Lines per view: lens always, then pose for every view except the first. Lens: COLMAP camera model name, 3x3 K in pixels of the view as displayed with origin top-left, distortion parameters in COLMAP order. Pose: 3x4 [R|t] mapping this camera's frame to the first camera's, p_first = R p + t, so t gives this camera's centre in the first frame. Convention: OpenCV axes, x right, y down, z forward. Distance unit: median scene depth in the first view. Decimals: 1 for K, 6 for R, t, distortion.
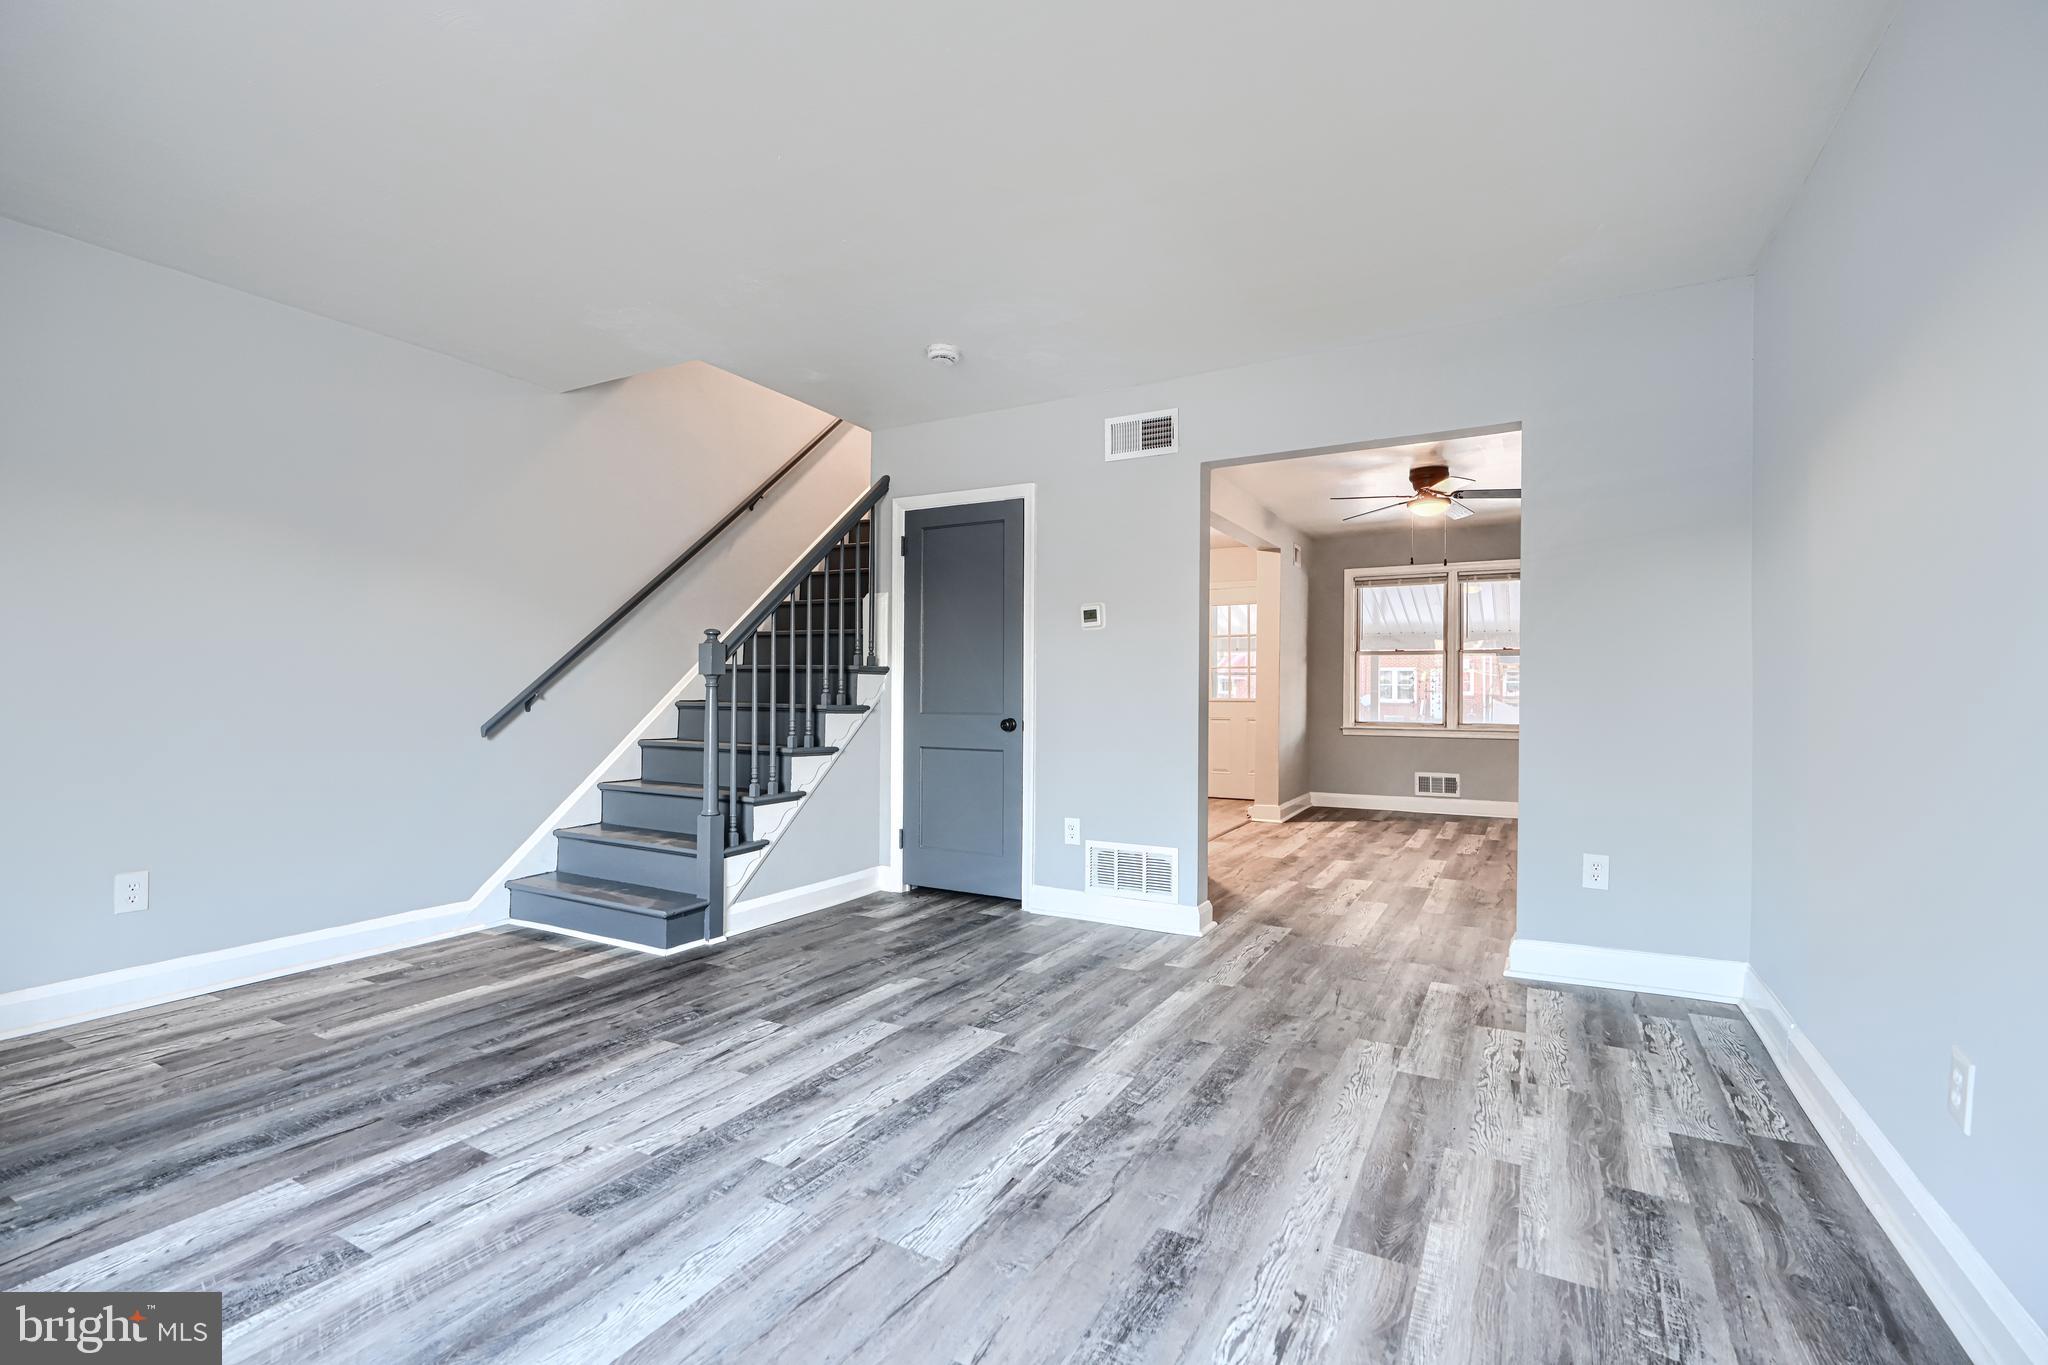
lens RADIAL K [[932.7, 0, 1005.8], [0, 932.7, 676.0], [0, 0, 1]] dist [-0.003336, 0.000369]
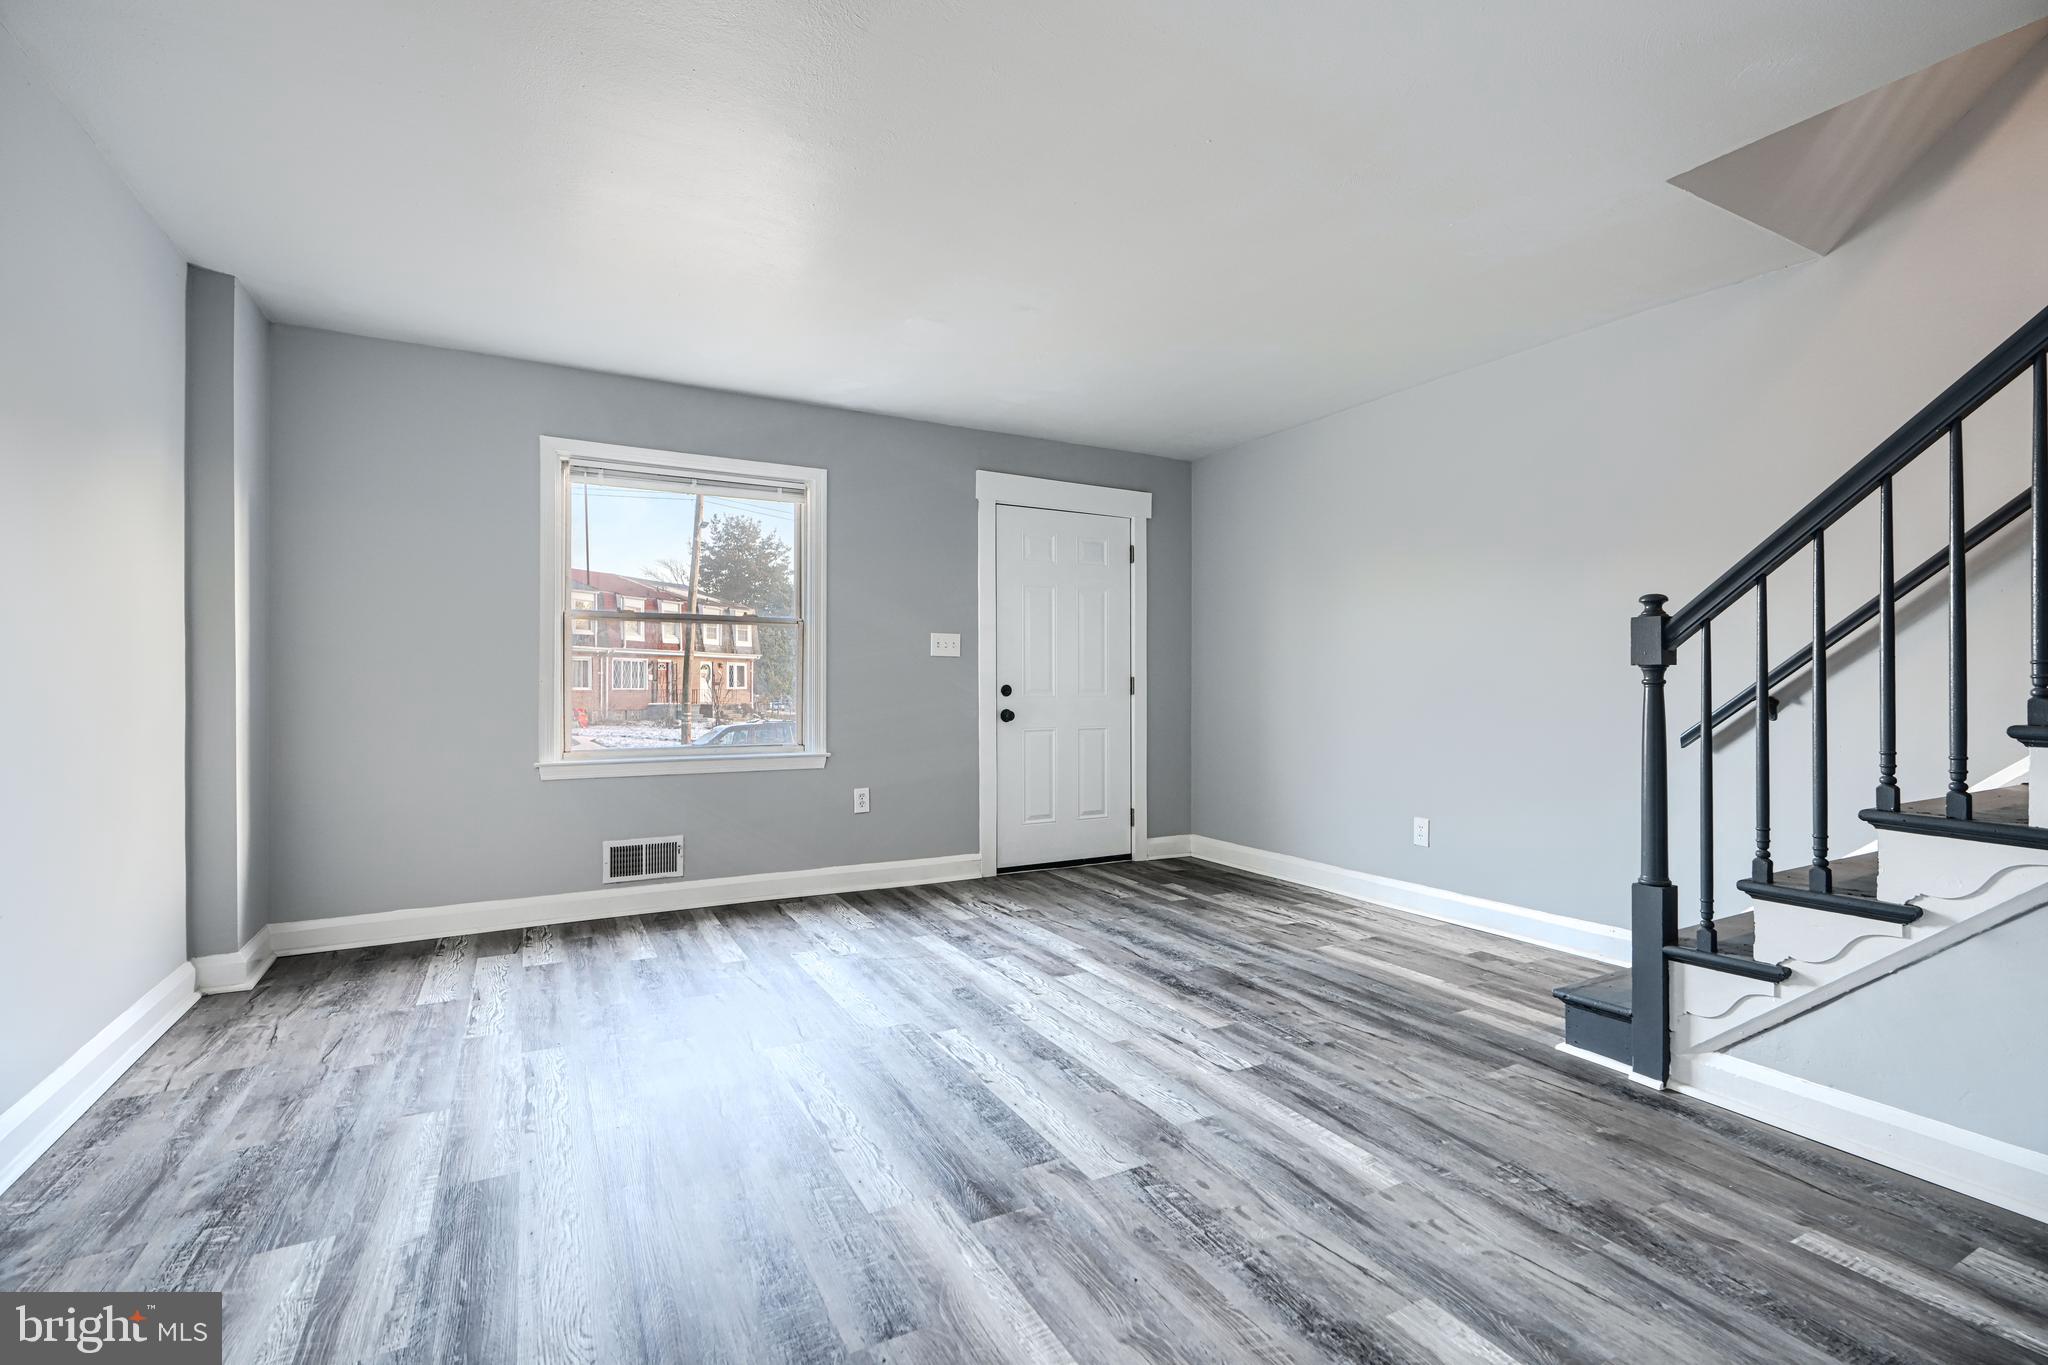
lens RADIAL K [[932.7, 0, 1034.1], [0, 932.7, 685.0], [0, 0, 1]] dist [-0.003336, 0.000369]
pose [[-0.524583, -0.006293, -0.851336, 0.620621], [0.007307, 0.999903, -0.011893, 0.023133], [0.851328, -0.012459, -0.524486, 1.336981]]
